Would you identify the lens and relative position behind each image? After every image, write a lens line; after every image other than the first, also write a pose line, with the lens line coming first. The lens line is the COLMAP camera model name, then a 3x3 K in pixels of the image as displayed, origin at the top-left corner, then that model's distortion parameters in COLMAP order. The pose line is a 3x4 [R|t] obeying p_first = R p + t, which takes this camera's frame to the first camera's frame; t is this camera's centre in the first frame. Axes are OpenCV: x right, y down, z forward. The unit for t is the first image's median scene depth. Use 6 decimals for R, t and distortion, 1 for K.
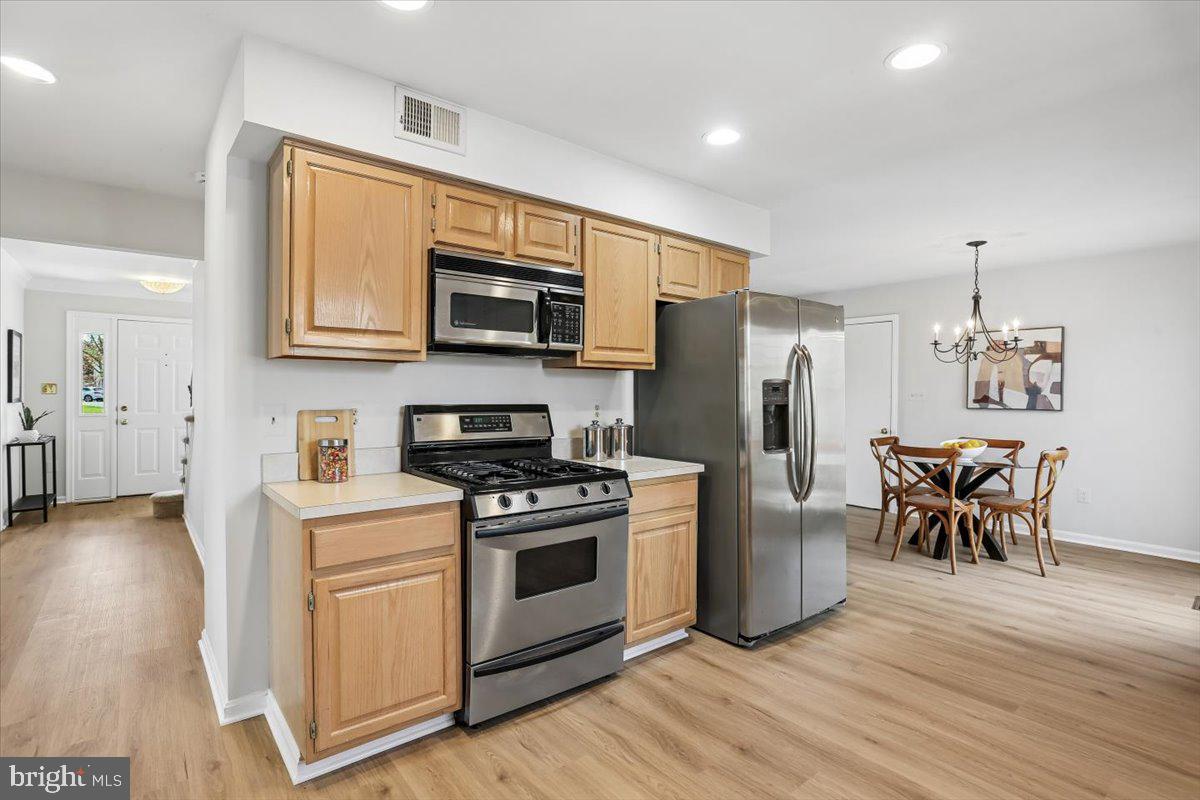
lens RADIAL K [[572.2, 0, 598.3], [0, 572.2, 400.1], [0, 0, 1]] dist [-0.029550, 0.010855]
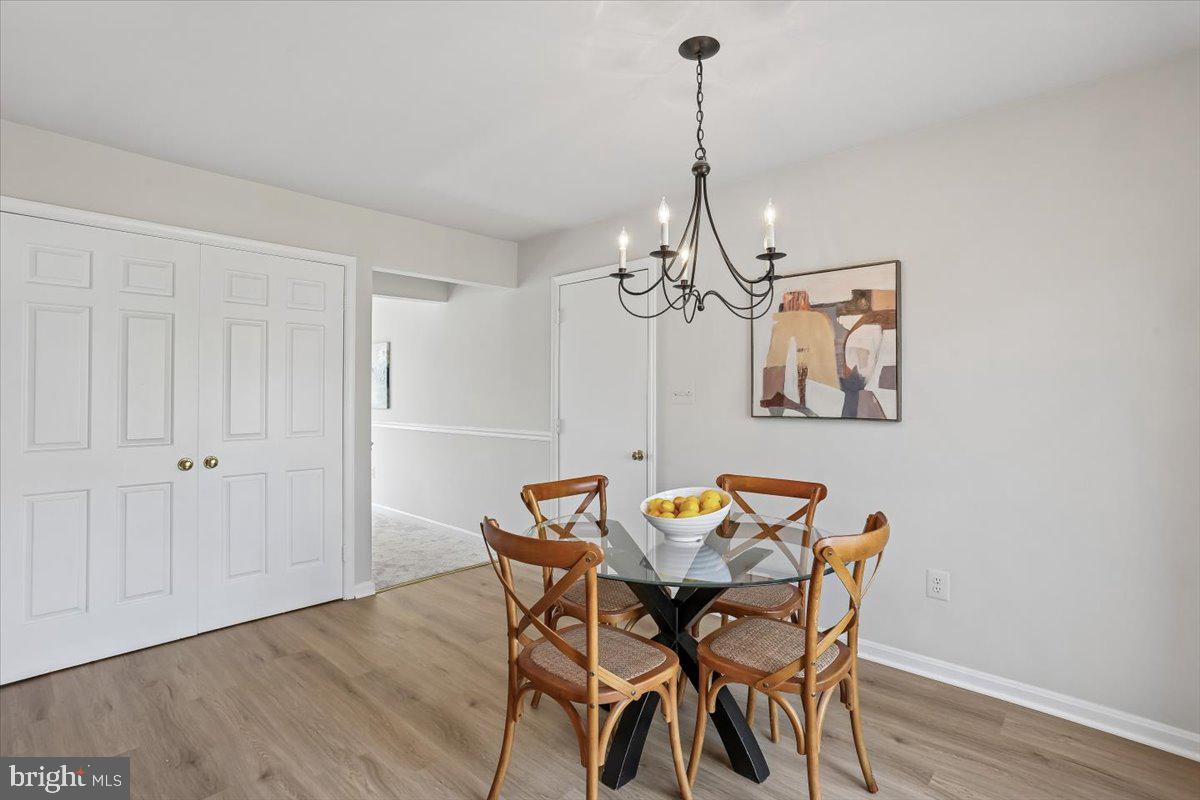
lens RADIAL K [[578.1, 0, 605.9], [0, 578.1, 393.9], [0, 0, 1]] dist [-0.034572, -0.000238]
pose [[0.988805, -0.007205, 0.149040, 0.466952], [0.009248, 0.999873, -0.013017, -0.001840], [-0.148927, 0.014249, 0.988746, 0.506359]]
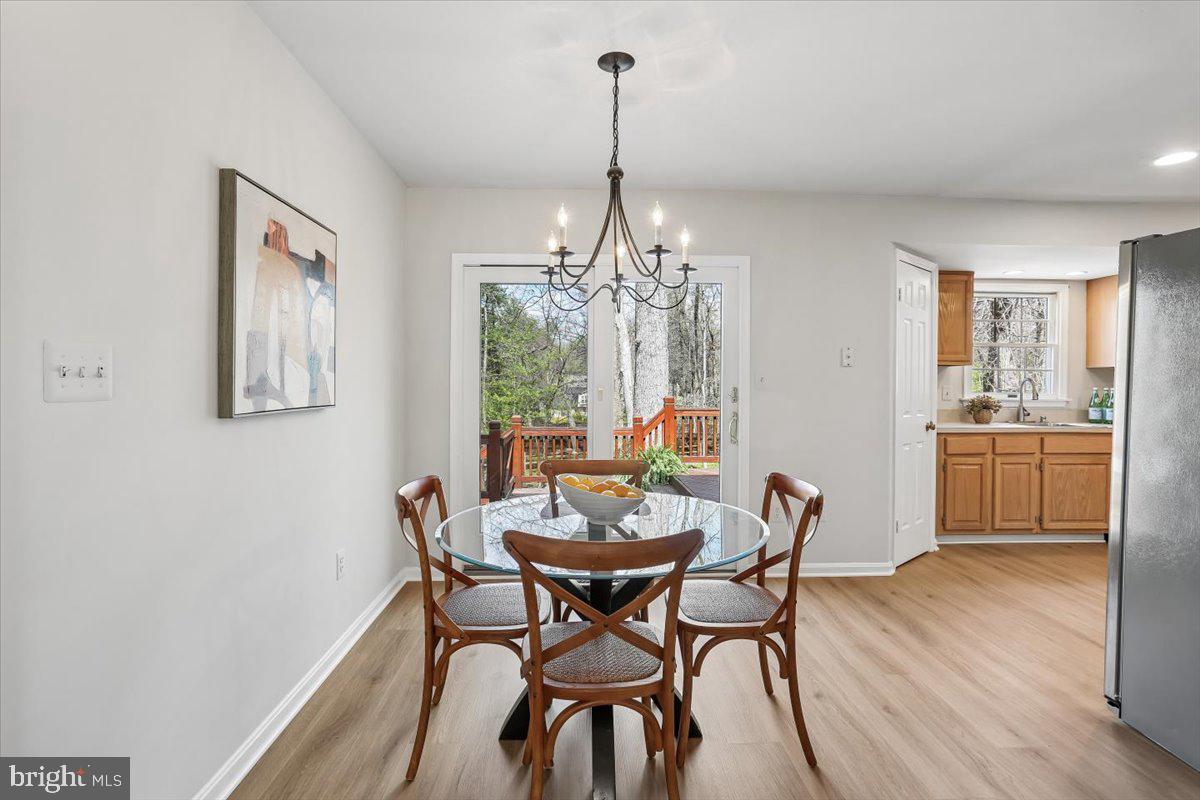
lens RADIAL K [[572.2, 0, 586.5], [0, 572.2, 387.6], [0, 0, 1]] dist [-0.029550, 0.010855]
pose [[-0.791555, -0.017445, 0.610848, 0.342570], [-0.003301, 0.999700, 0.024272, -0.009917], [-0.611088, 0.017196, -0.791376, 1.236234]]
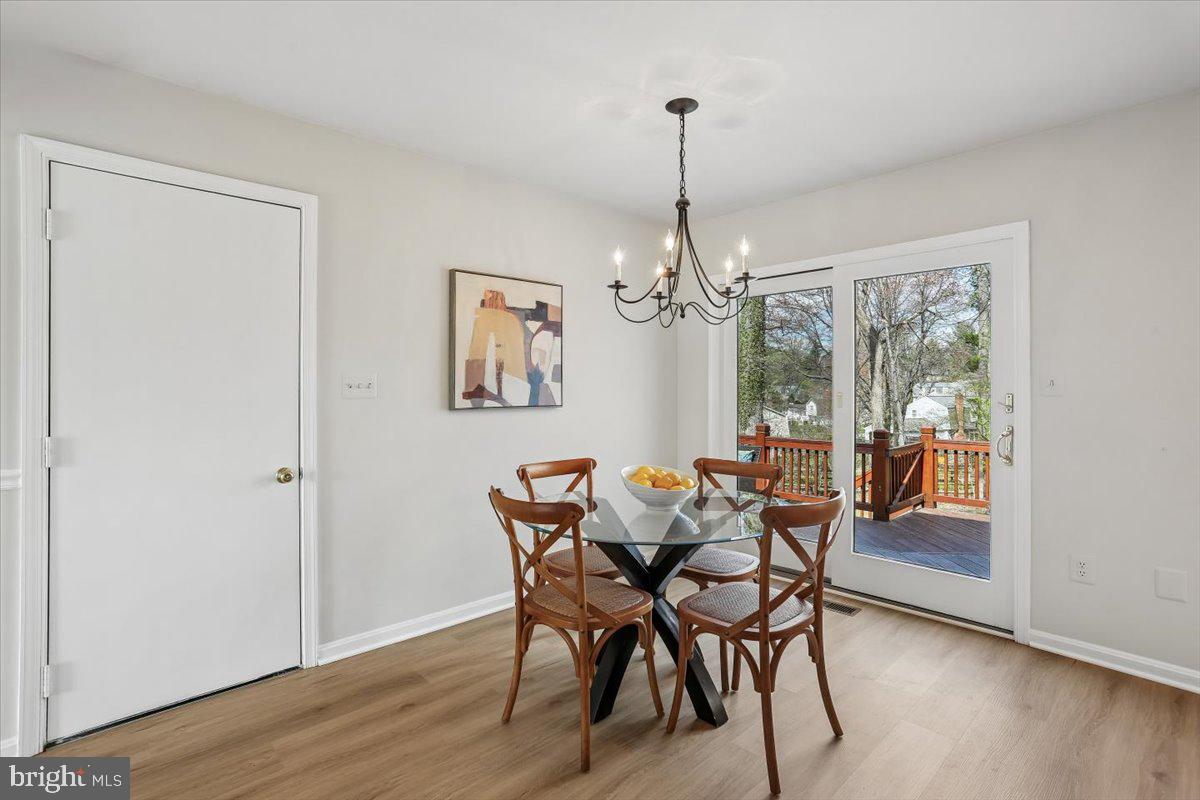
lens RADIAL K [[578.1, 0, 592.5], [0, 578.1, 388.9], [0, 0, 1]] dist [-0.034572, -0.000238]
pose [[-0.068047, -0.009115, 0.997640, 0.105626], [0.014515, 0.999843, 0.010125, -0.009300], [-0.997577, 0.015170, -0.067904, 0.994393]]
